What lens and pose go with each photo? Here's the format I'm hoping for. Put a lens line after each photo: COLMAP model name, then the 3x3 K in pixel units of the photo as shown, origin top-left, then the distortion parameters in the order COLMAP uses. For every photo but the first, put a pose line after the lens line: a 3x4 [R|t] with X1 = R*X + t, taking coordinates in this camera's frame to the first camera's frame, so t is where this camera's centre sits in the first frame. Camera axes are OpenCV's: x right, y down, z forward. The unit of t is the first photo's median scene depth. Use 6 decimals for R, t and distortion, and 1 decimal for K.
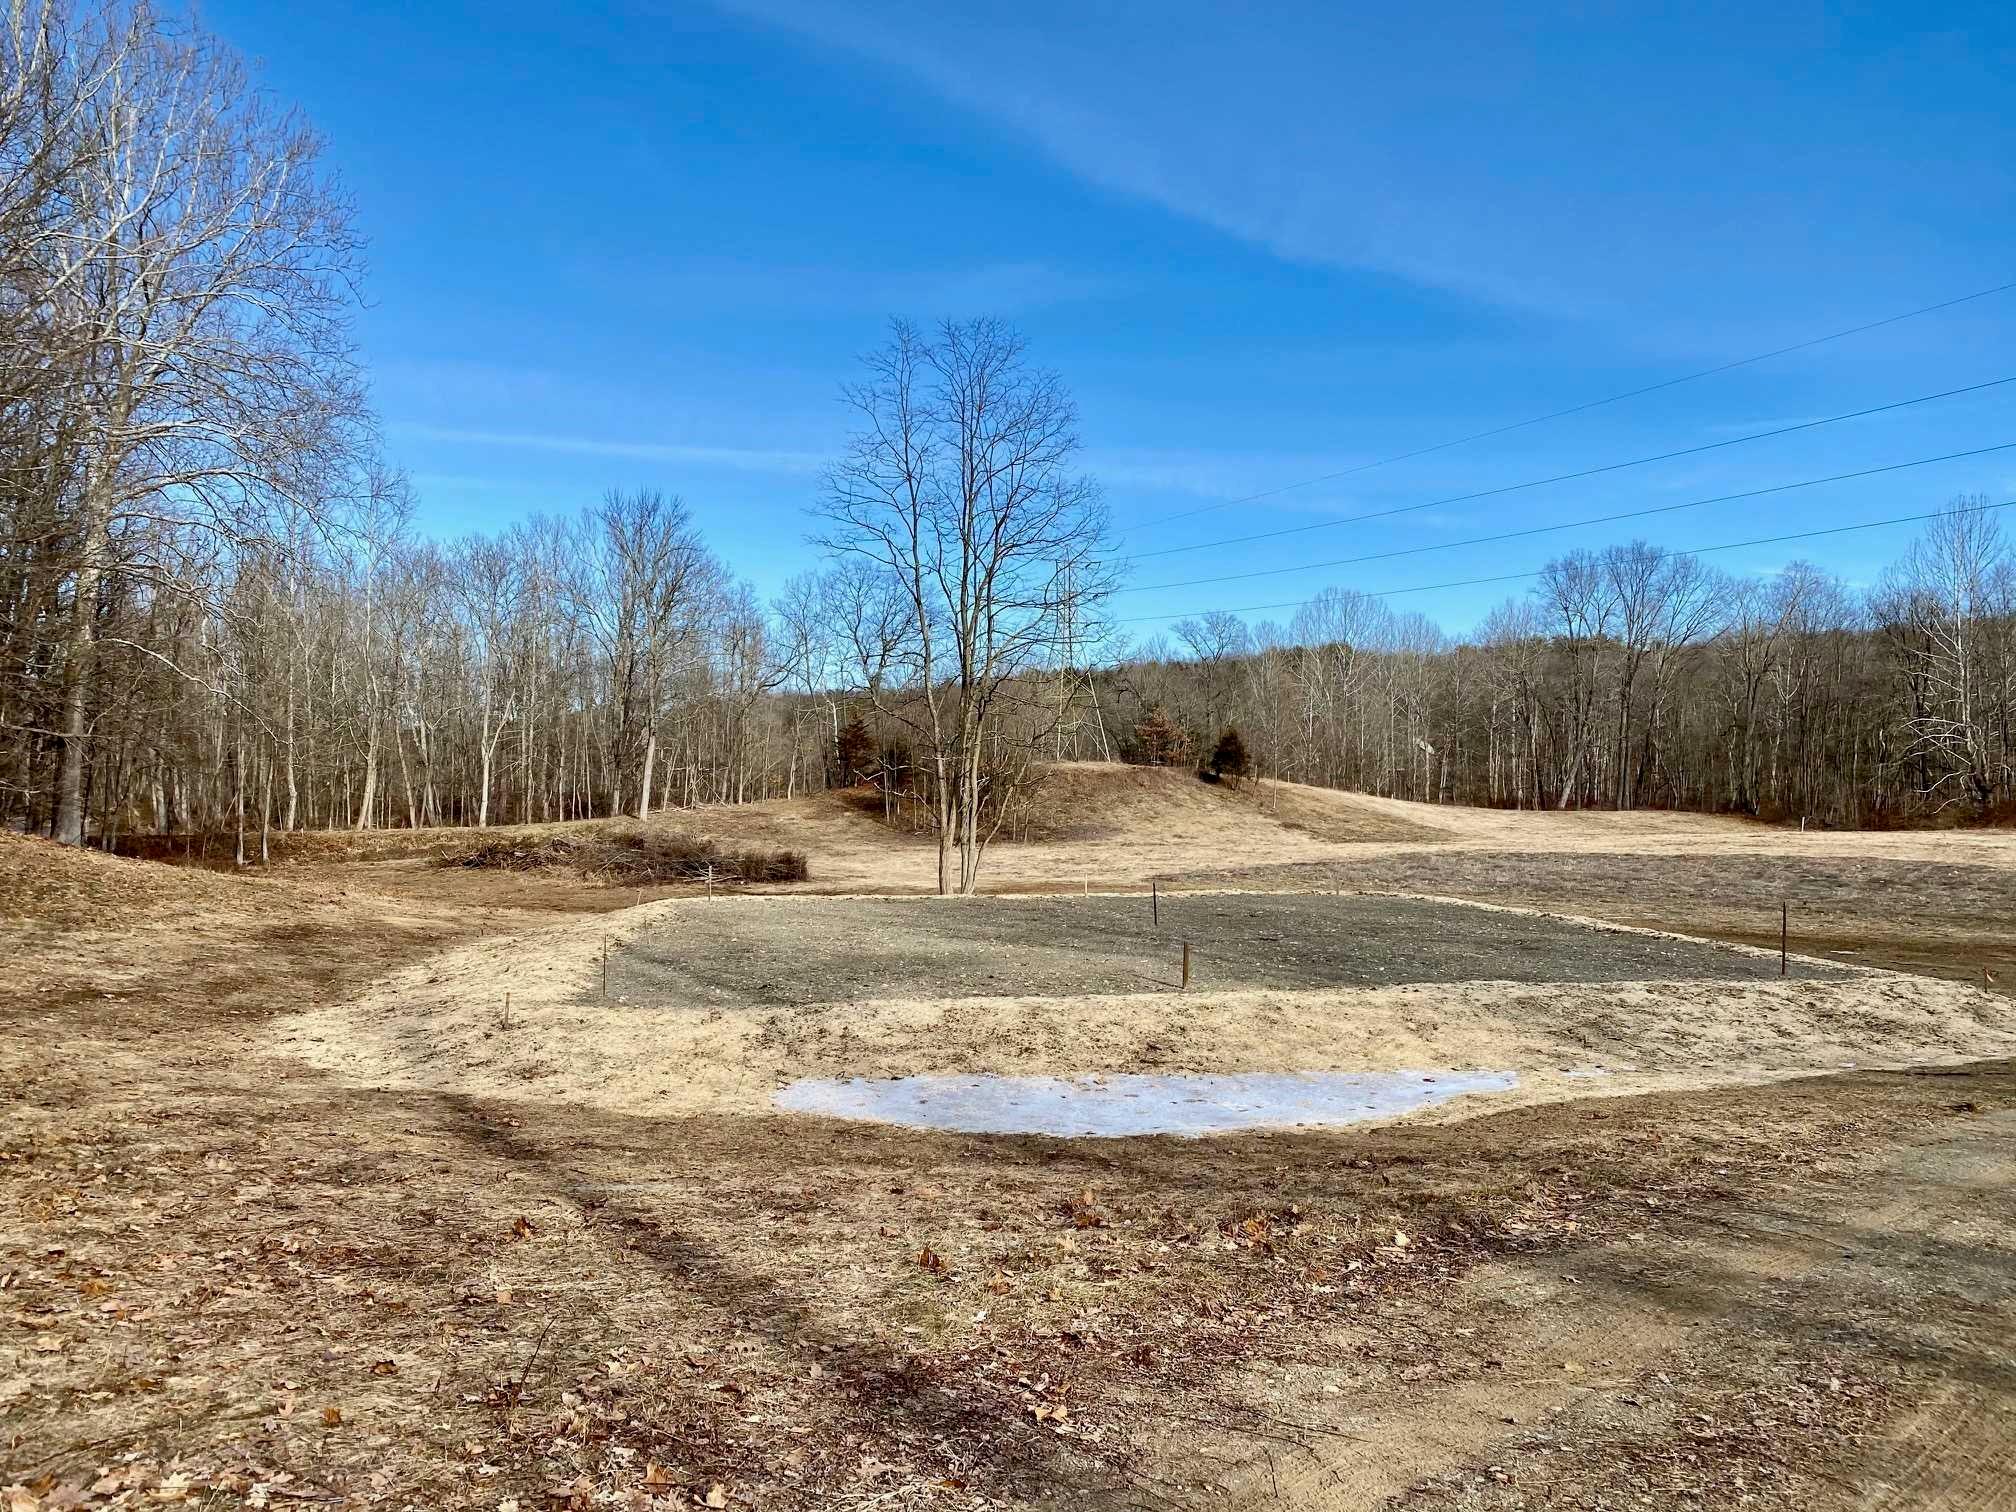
lens RADIAL K [[1523.7, 0, 991.7], [0, 1523.7, 752.9], [0, 0, 1]] dist [0.068123, -0.091976]
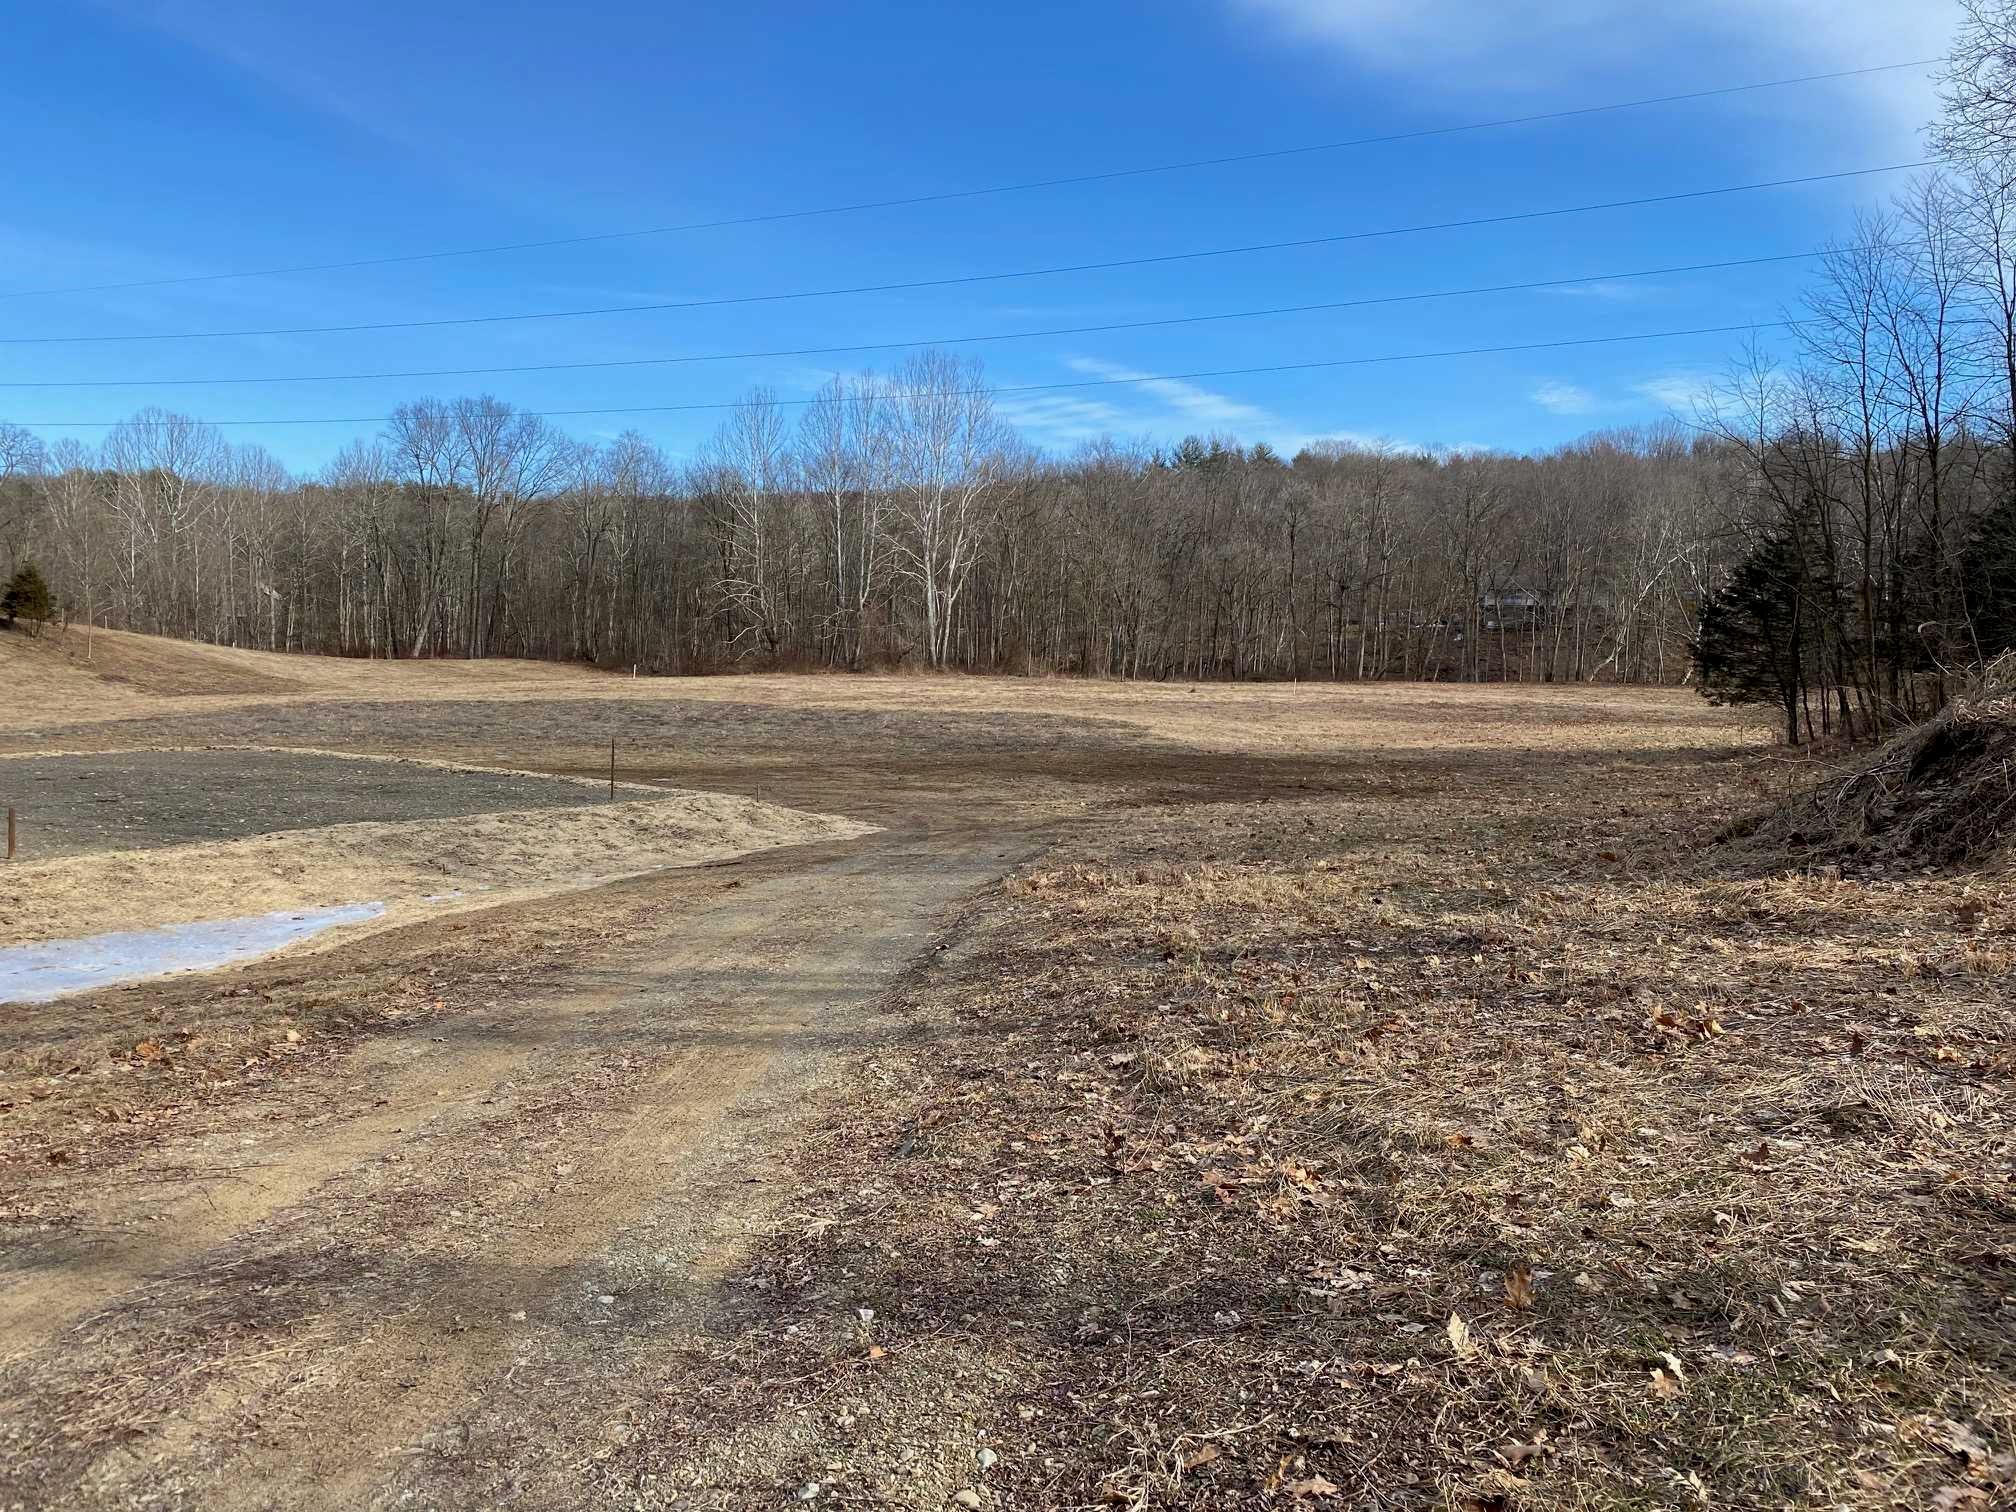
lens RADIAL K [[1523.7, 0, 1010.6], [0, 1523.7, 747.2], [0, 0, 1]] dist [0.068123, -0.091976]
pose [[0.749077, -0.041488, 0.661183, -0.014145], [-0.021350, 0.996007, 0.086686, -0.001916], [-0.662139, -0.079050, 0.745200, -0.033443]]
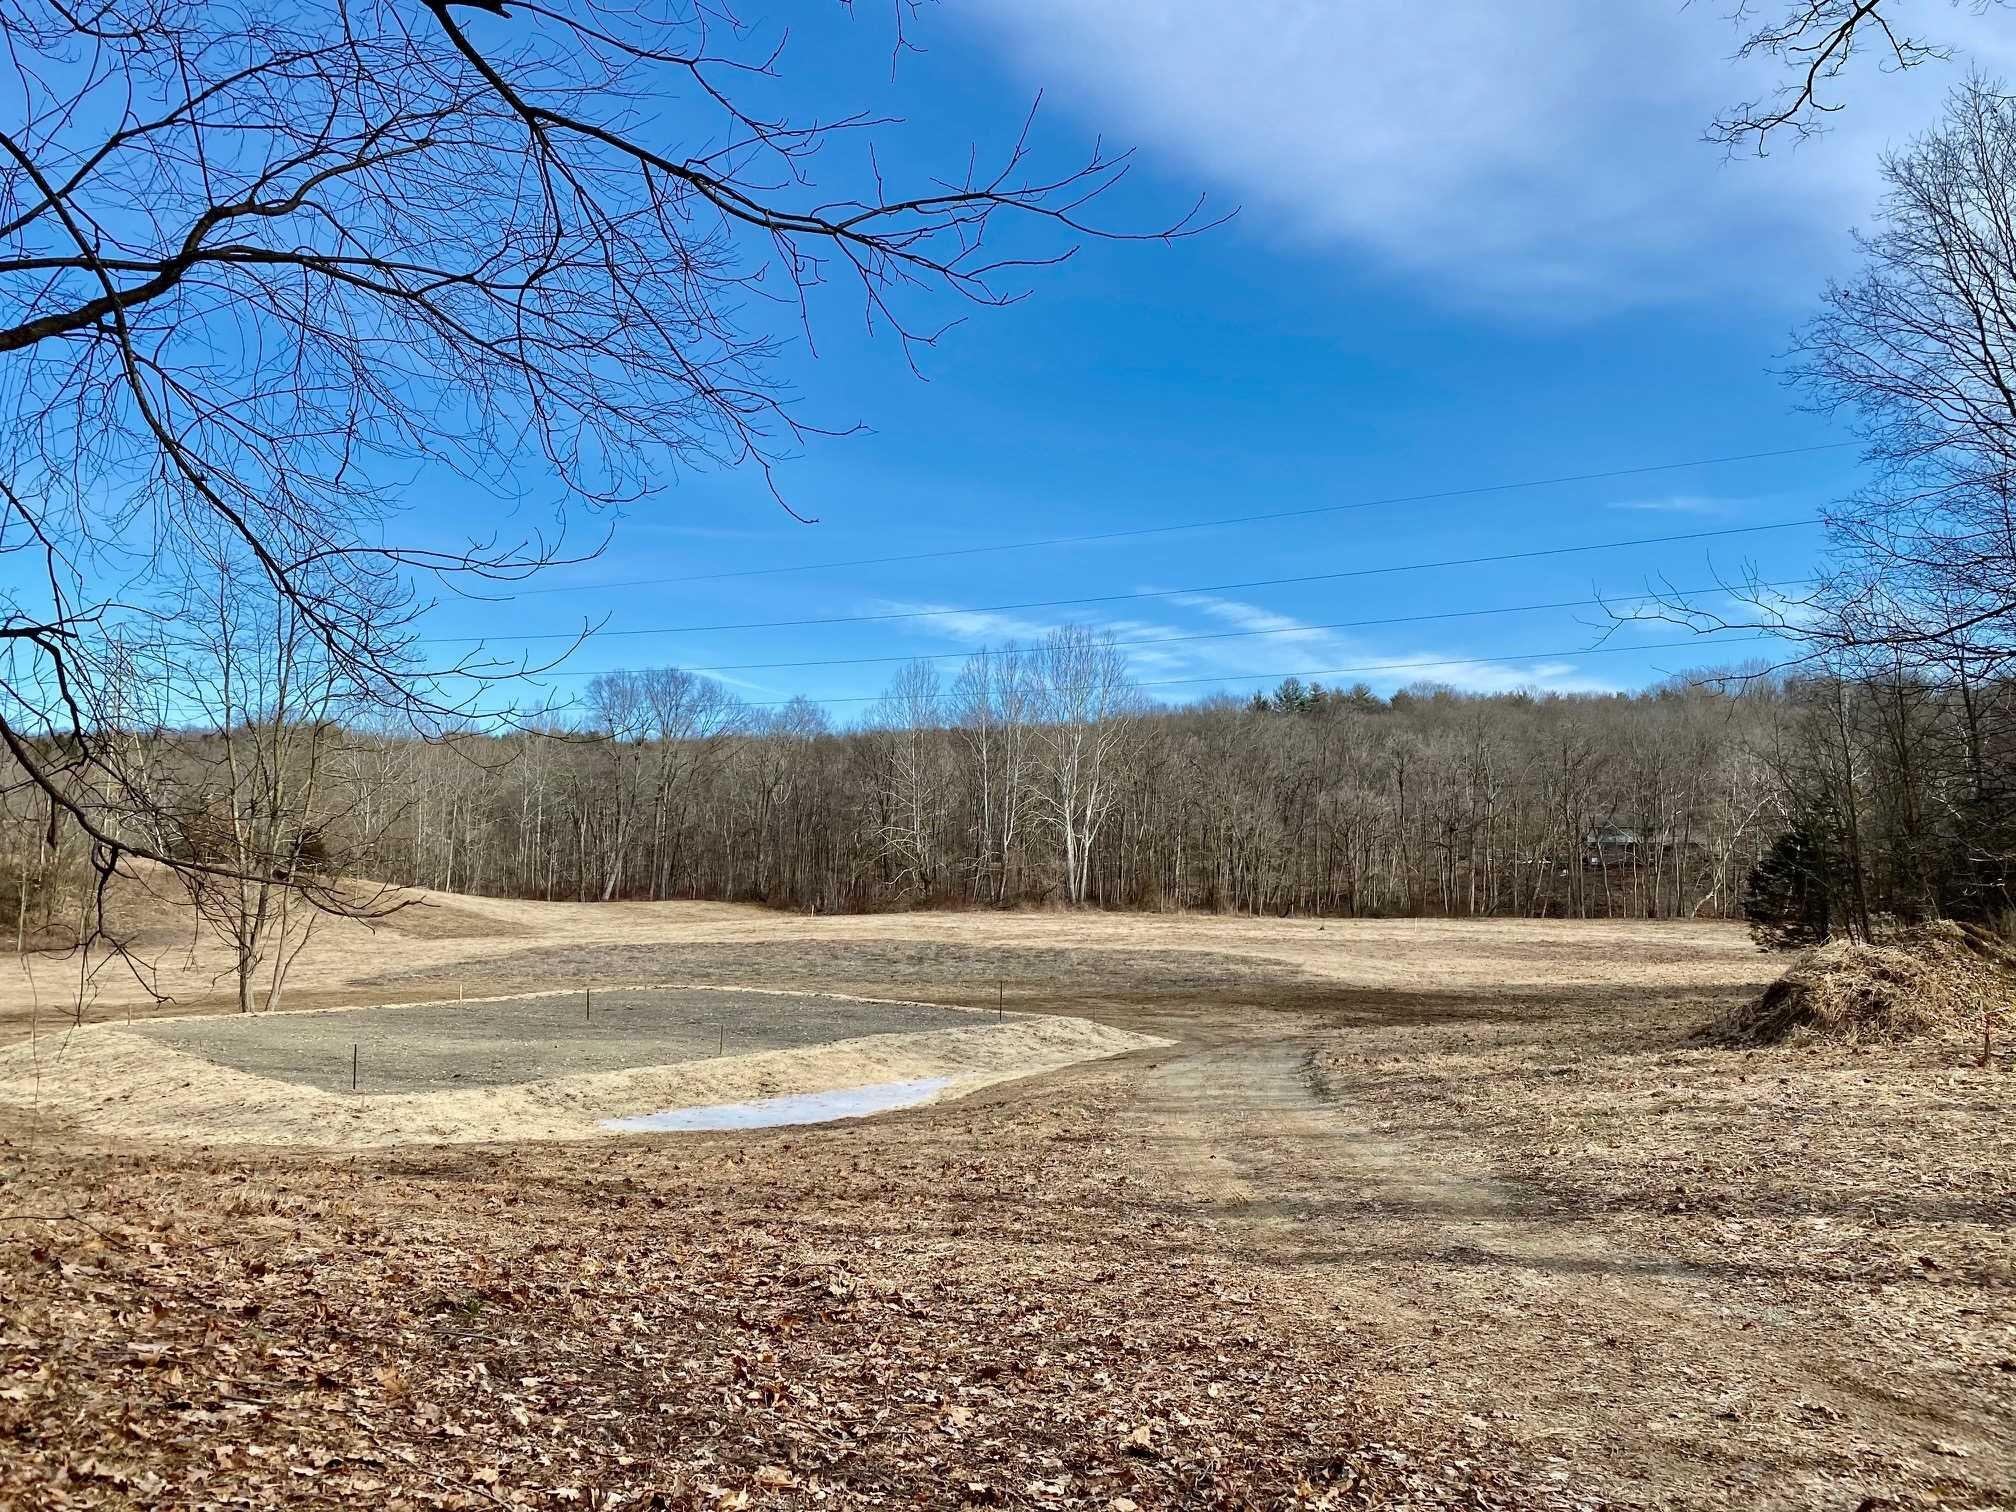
lens RADIAL K [[1523.7, 0, 1009.9], [0, 1523.7, 725.3], [0, 0, 1]] dist [0.068123, -0.091976]
pose [[0.788929, 0.056419, 0.611889, -0.273480], [-0.012736, 0.997063, -0.075513, -0.031172], [-0.614353, 0.051781, 0.787330, -0.202881]]
